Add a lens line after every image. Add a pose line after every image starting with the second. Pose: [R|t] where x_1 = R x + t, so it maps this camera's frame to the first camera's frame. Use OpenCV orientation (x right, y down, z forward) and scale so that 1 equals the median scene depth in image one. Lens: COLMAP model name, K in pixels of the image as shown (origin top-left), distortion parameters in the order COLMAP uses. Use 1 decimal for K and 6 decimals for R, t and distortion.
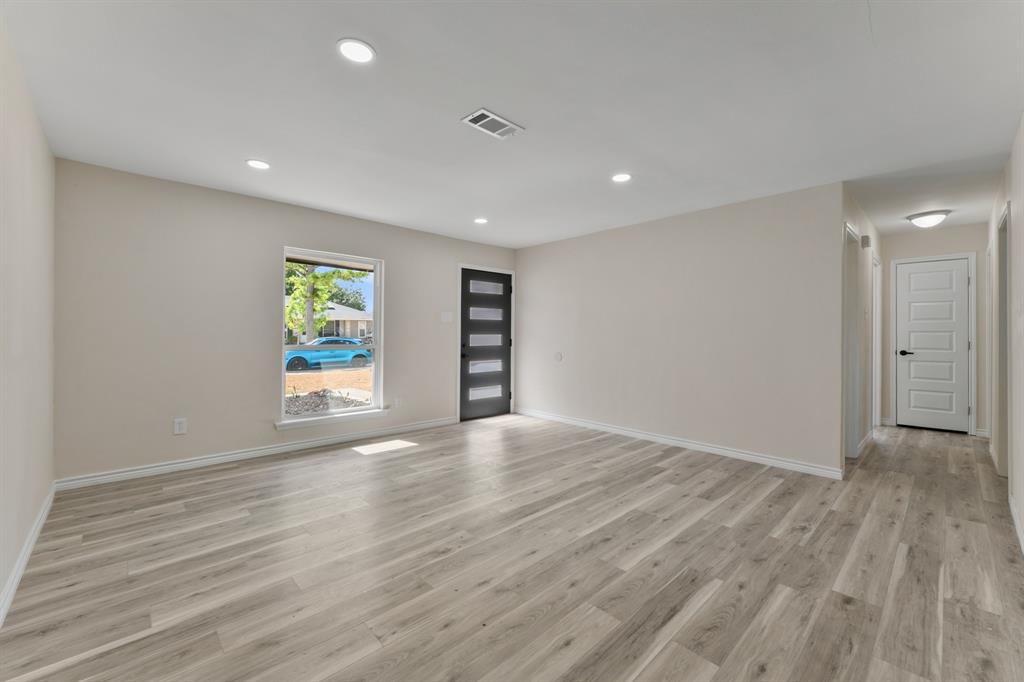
lens RADIAL K [[415.5, 0, 514.3], [0, 415.5, 334.5], [0, 0, 1]] dist [-0.002123, -0.000234]
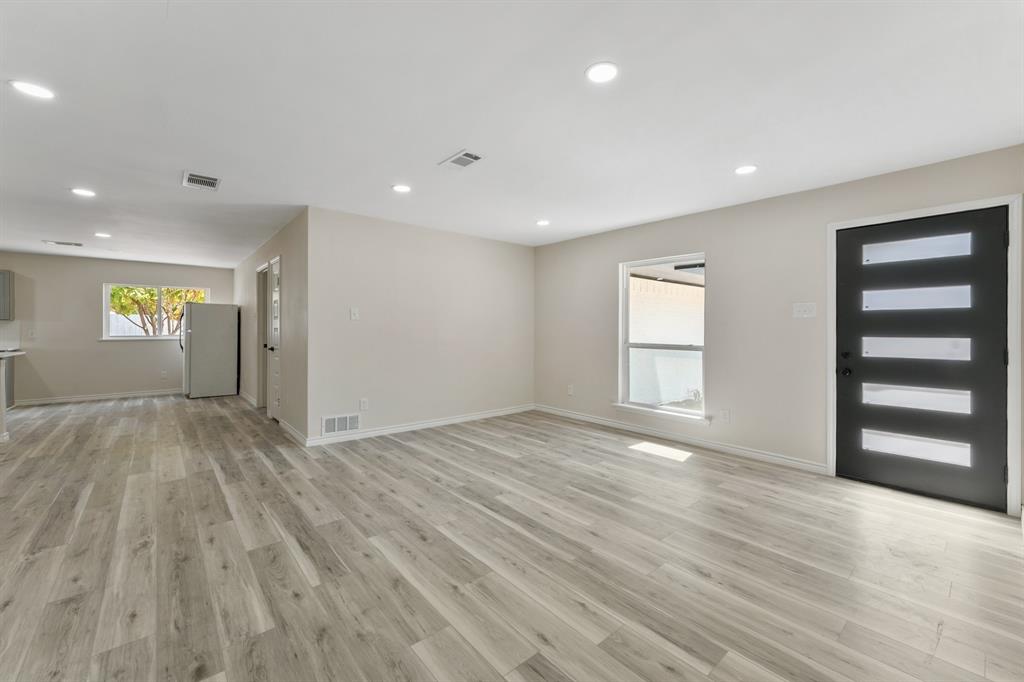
lens RADIAL K [[415.5, 0, 513.5], [0, 415.5, 342.5], [0, 0, 1]] dist [-0.002123, -0.000234]
pose [[-0.052586, 0.023508, -0.998340, 1.206037], [-0.011113, 0.999647, 0.024124, -0.002427], [0.998555, 0.012363, -0.052307, 1.272475]]
